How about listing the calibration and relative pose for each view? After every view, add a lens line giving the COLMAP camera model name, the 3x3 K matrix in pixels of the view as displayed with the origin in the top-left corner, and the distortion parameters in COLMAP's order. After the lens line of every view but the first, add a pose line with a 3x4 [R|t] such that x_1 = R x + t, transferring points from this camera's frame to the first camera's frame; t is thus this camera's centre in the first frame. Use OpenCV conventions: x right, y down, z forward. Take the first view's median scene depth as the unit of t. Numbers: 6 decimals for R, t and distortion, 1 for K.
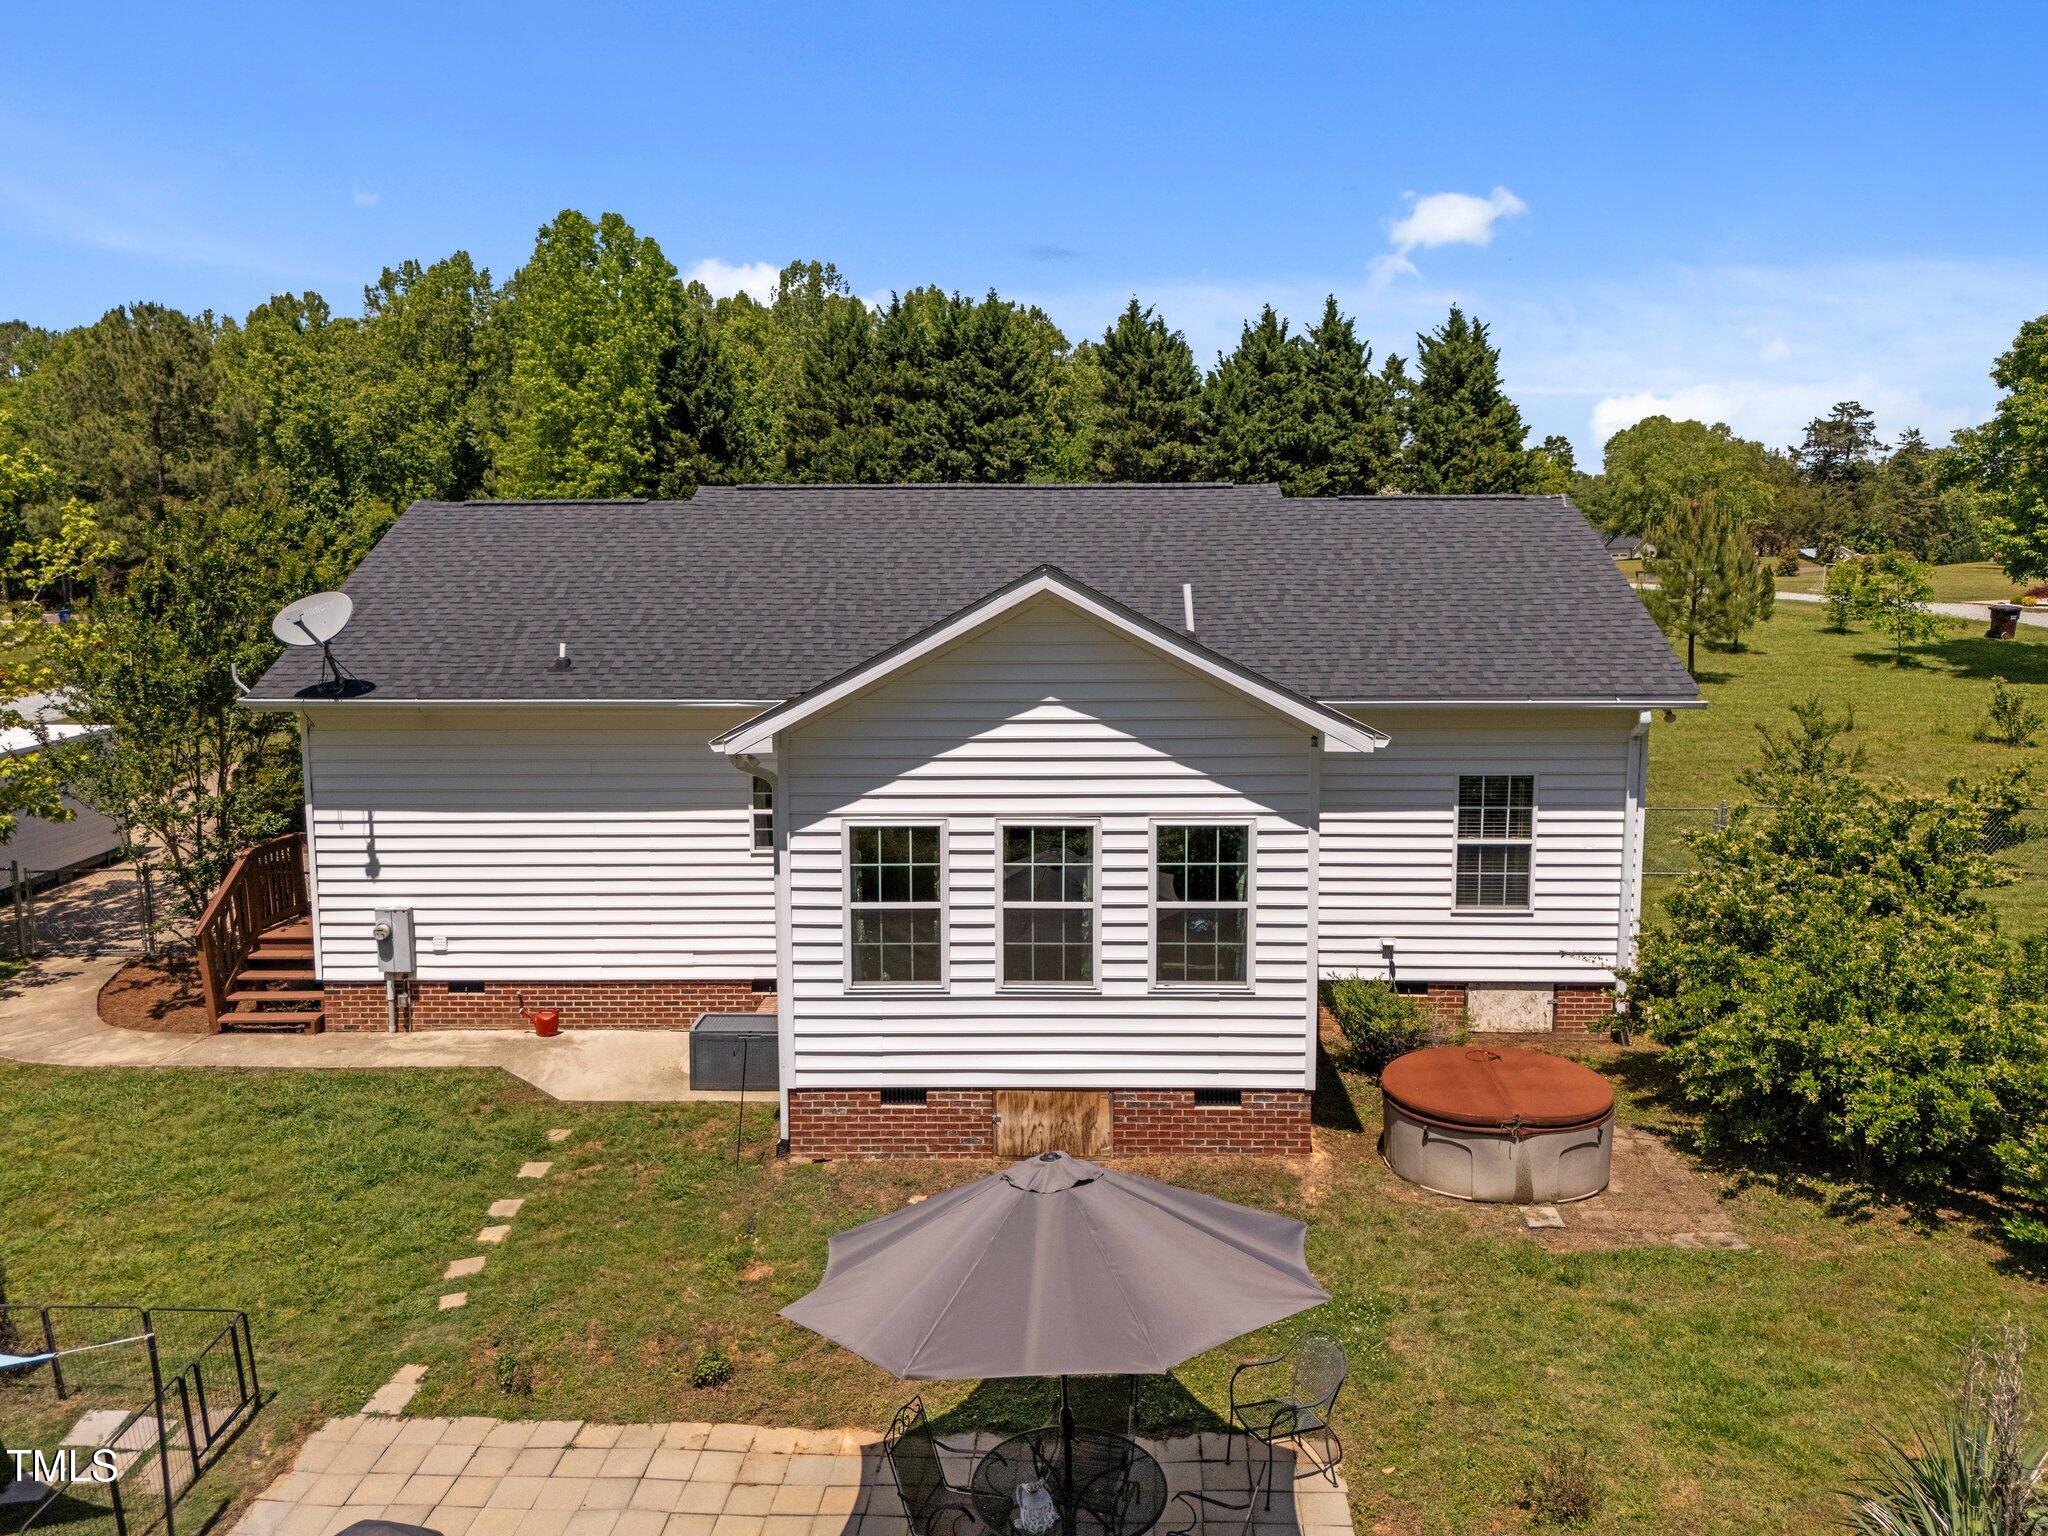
lens RADIAL K [[1450.0, 0, 946.0], [0, 1450.0, 759.1], [0, 0, 1]] dist [0.079543, -0.102304]
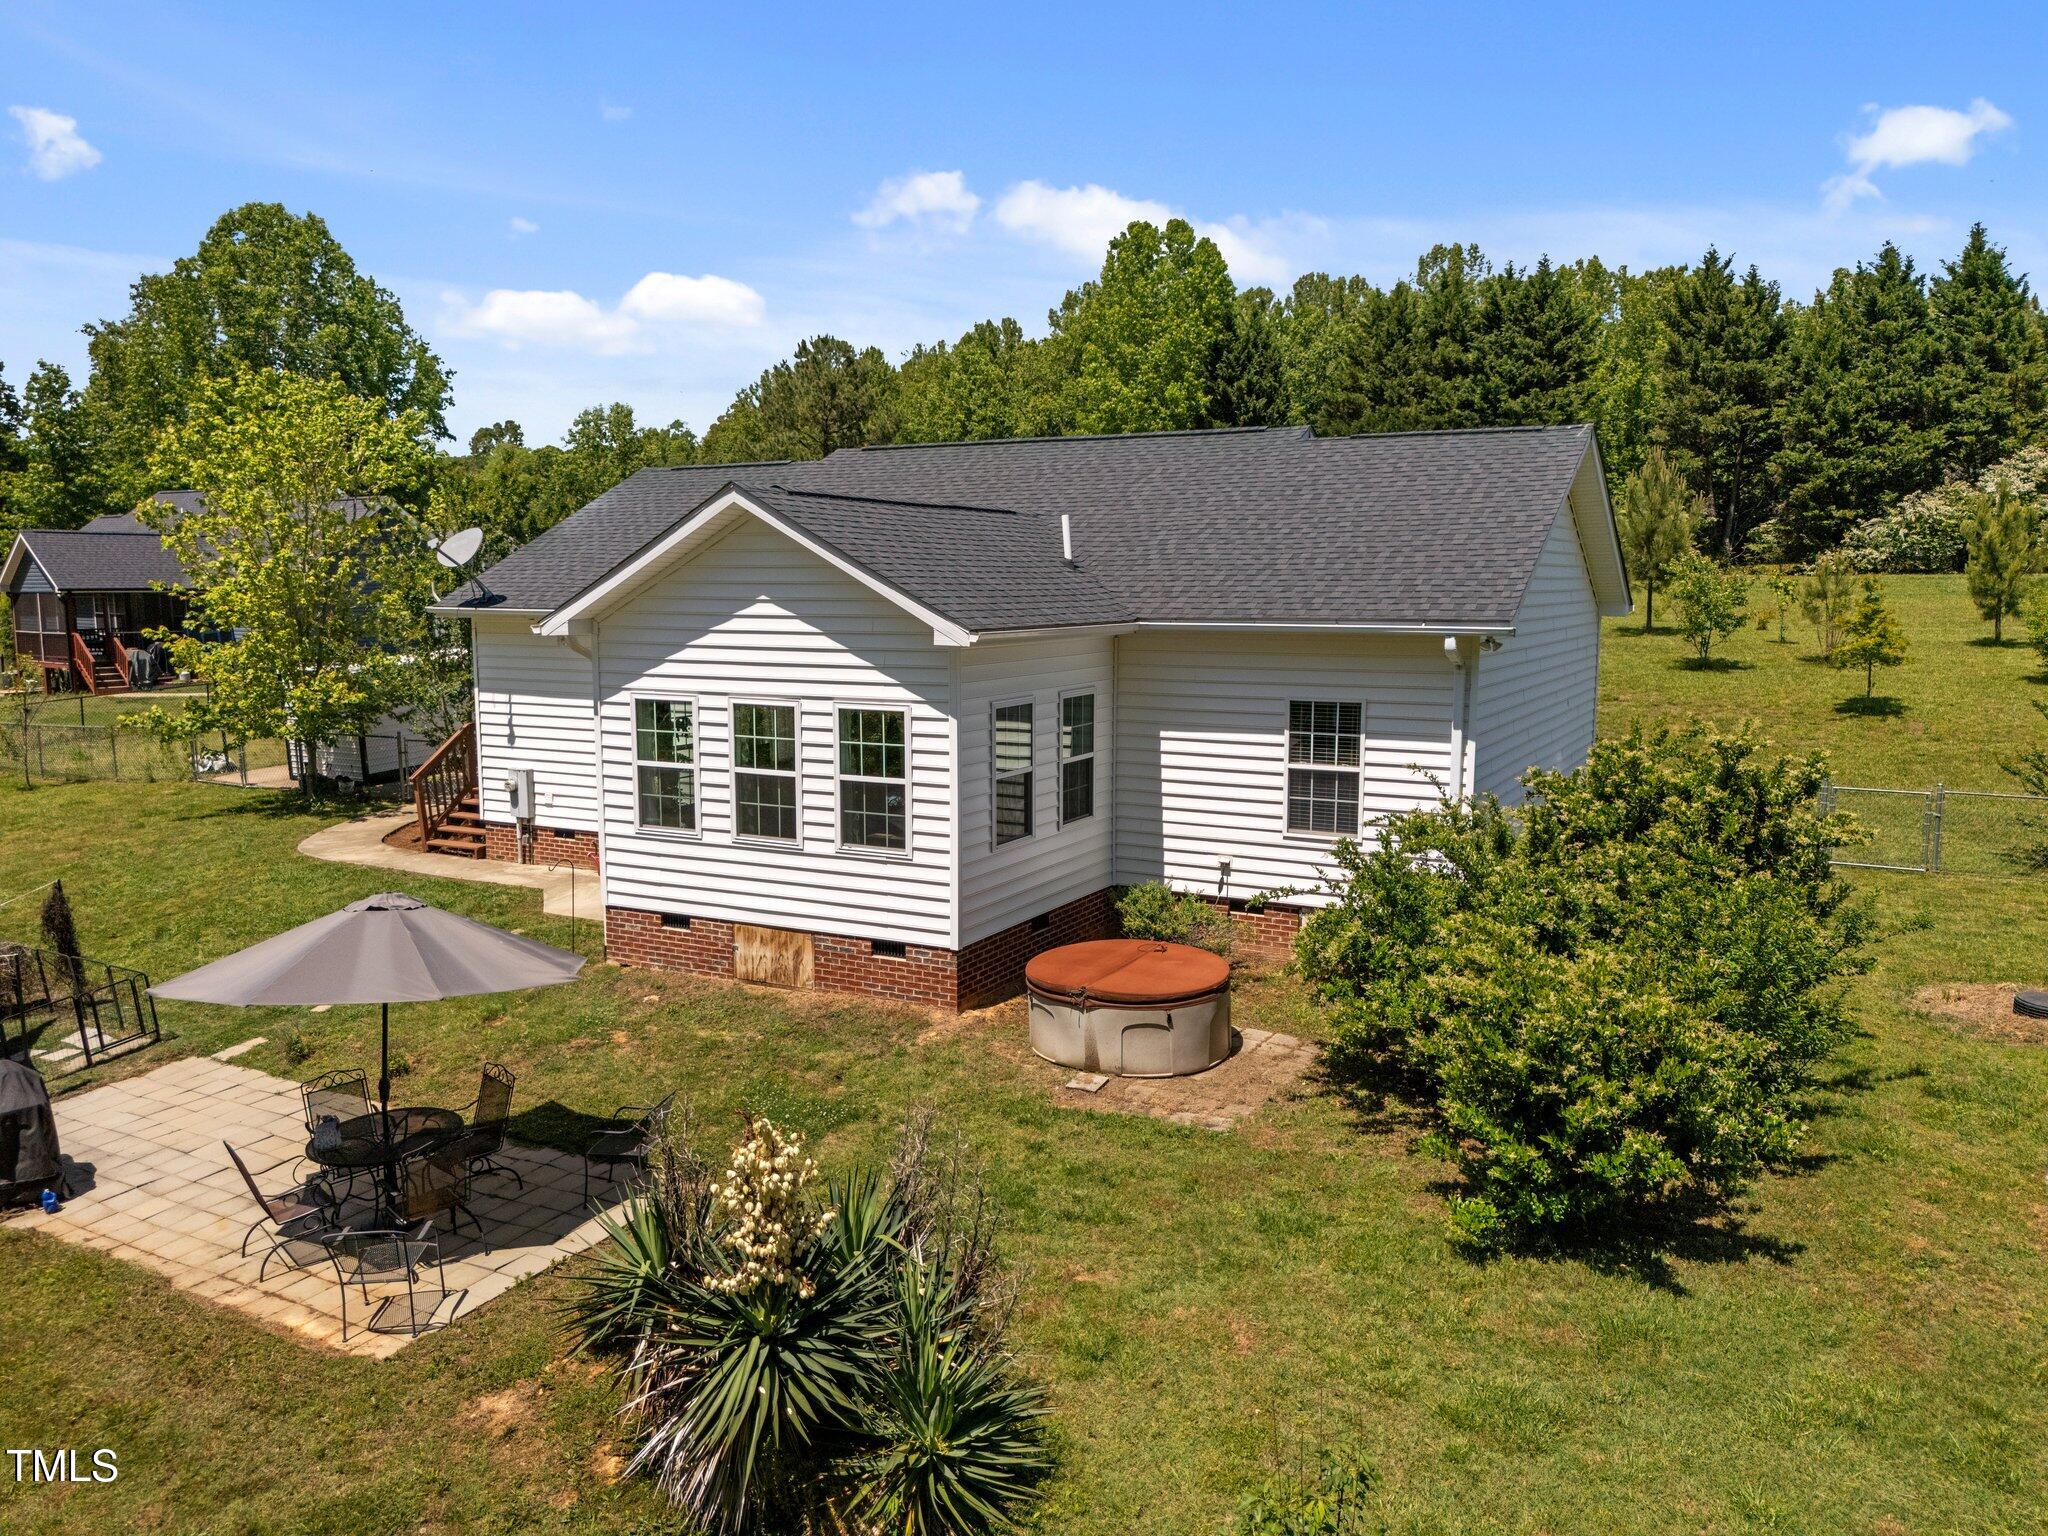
lens RADIAL K [[1418.7, 0, 1024.0], [0, 1418.7, 768.0], [0, 0, 1]] dist [0.076644, -0.064105]
pose [[0.901381, 0.062813, -0.428448, 0.588602], [-0.058878, 0.998013, 0.022444, 0.045142], [0.429006, 0.004995, 0.903288, 0.025529]]
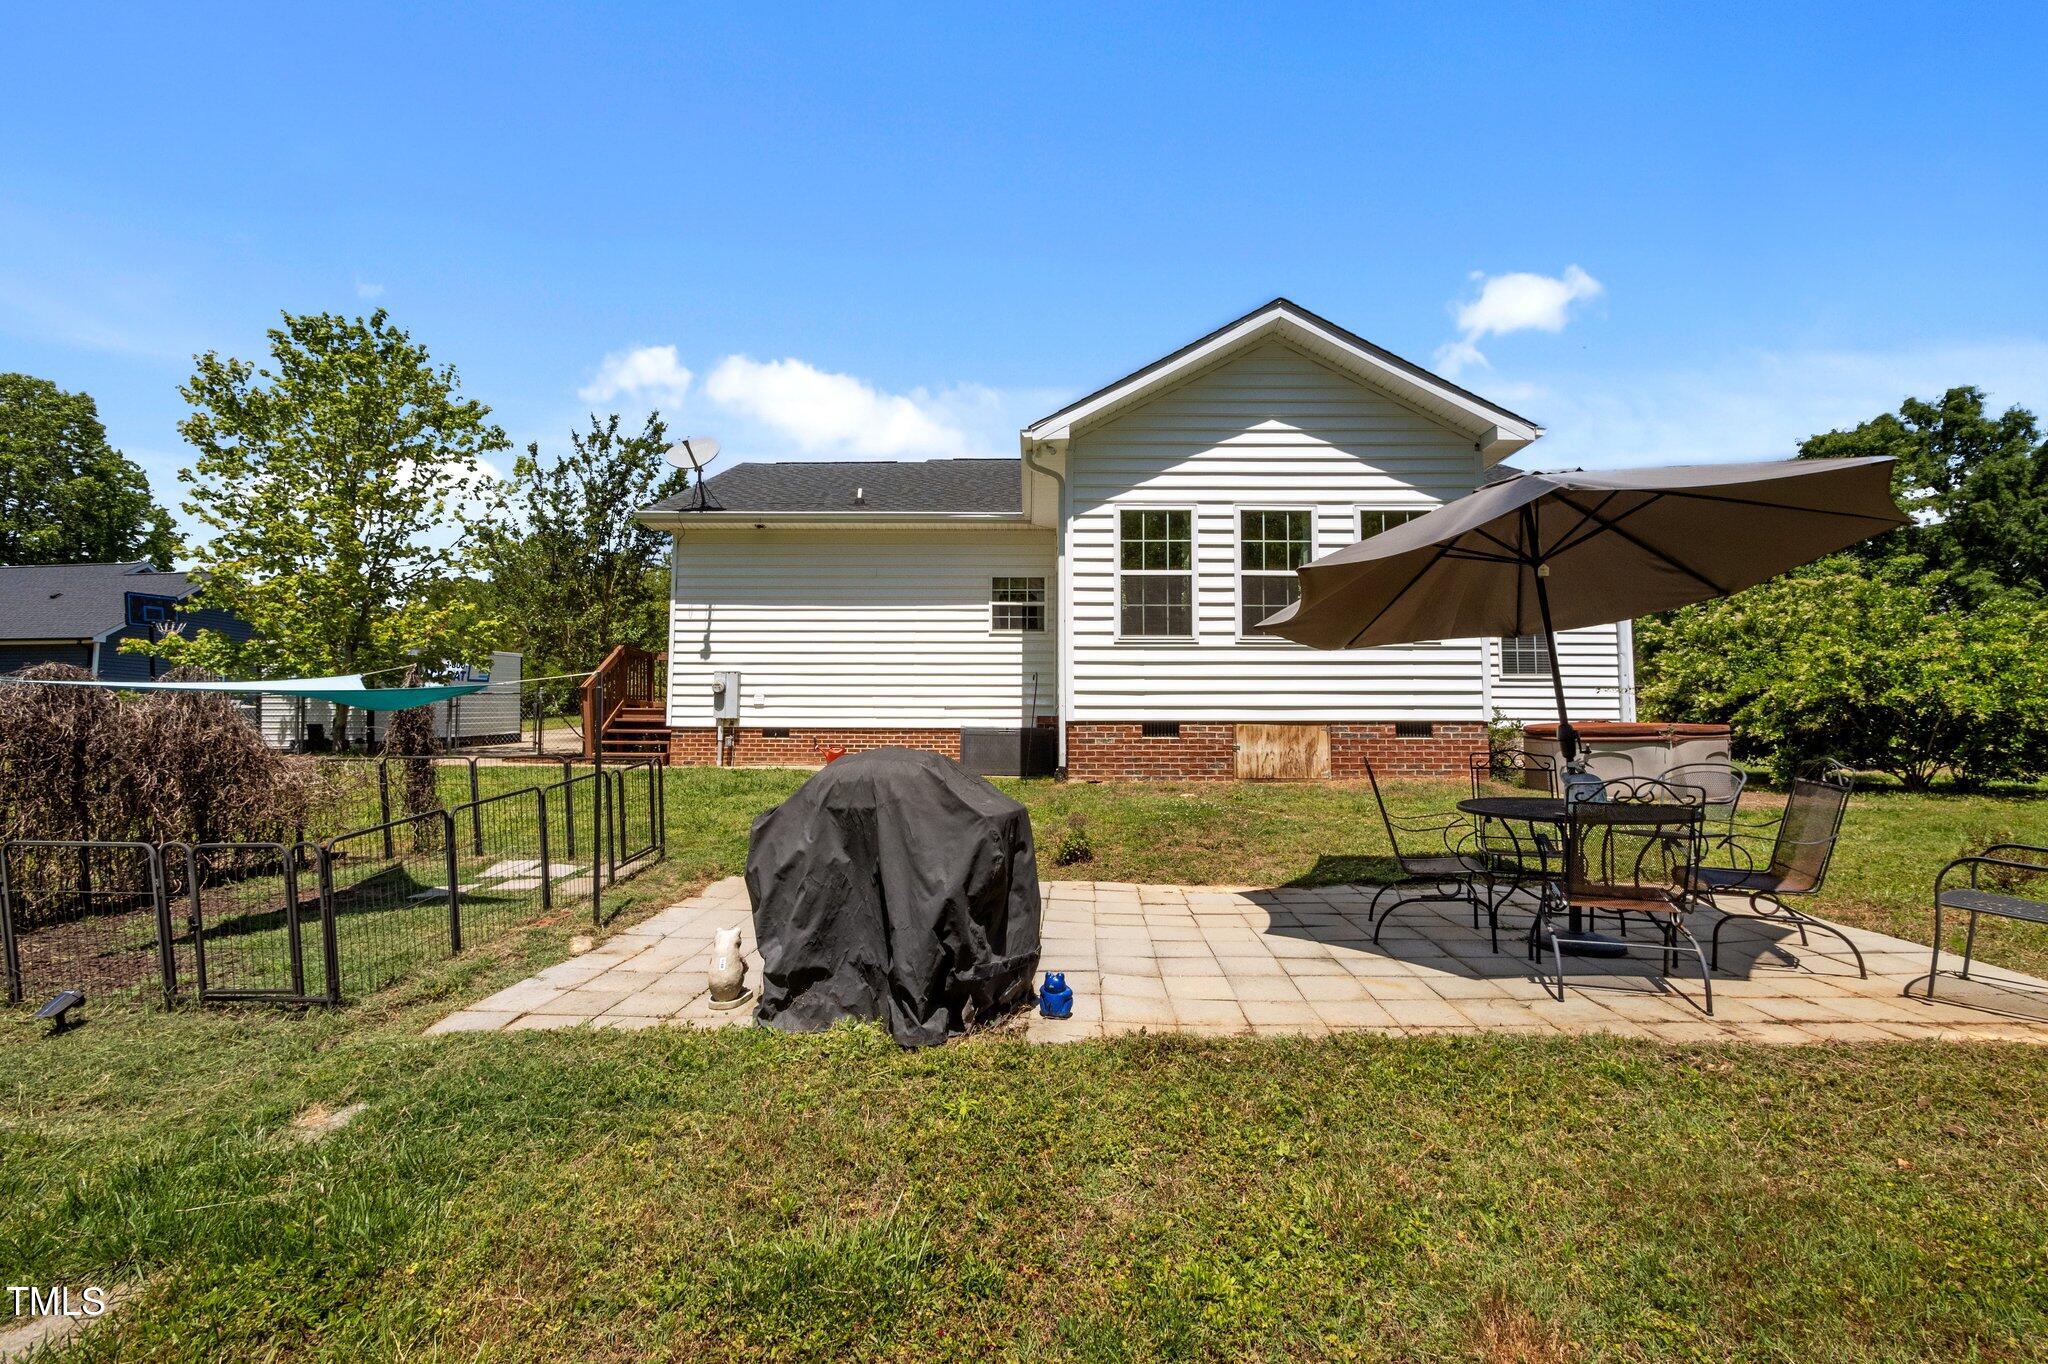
lens RADIAL K [[820.5, 0, 983.1], [0, 820.5, 707.8], [0, 0, 1]] dist [-0.001834, -0.000118]
pose [[0.999638, 0.015437, 0.022025, -0.154554], [-0.011401, 0.984884, -0.172840, 0.264609], [-0.024360, 0.172527, 0.984704, 0.245618]]
